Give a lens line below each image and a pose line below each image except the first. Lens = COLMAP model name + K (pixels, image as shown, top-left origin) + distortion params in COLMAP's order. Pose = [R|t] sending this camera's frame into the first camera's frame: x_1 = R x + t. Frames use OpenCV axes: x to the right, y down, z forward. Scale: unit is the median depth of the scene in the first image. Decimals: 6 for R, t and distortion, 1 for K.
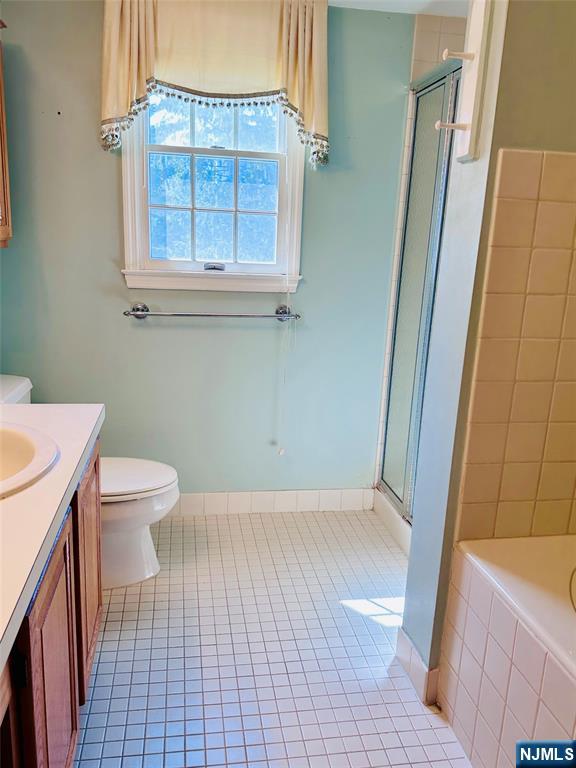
lens RADIAL K [[640.3, 0, 286.2], [0, 640.3, 387.8], [0, 0, 1]] dist [0.123891, -0.238550]
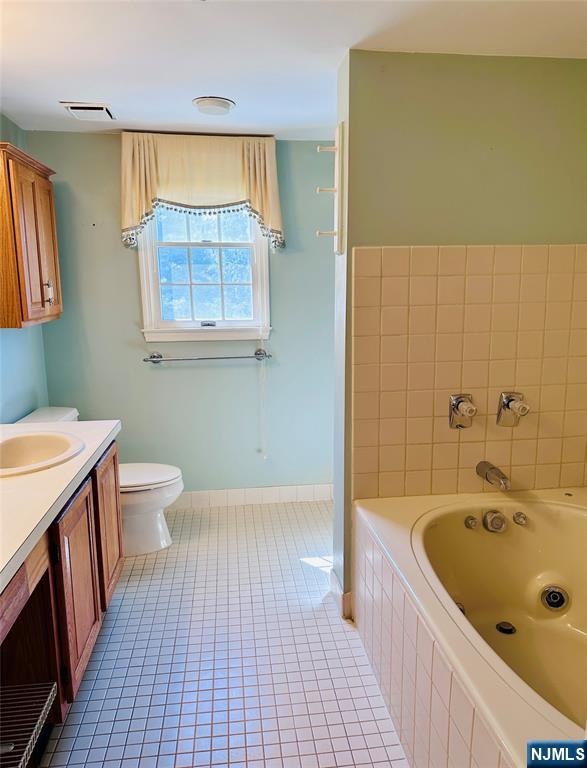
lens RADIAL K [[570.6, 0, 293.5], [0, 570.6, 384.0], [0, 0, 1]] dist [0.142075, -0.250304]
pose [[0.997918, -0.045092, -0.046122, 0.138674], [0.042012, 0.996954, -0.065704, 0.034805], [0.048944, 0.063630, 0.996773, -0.244640]]
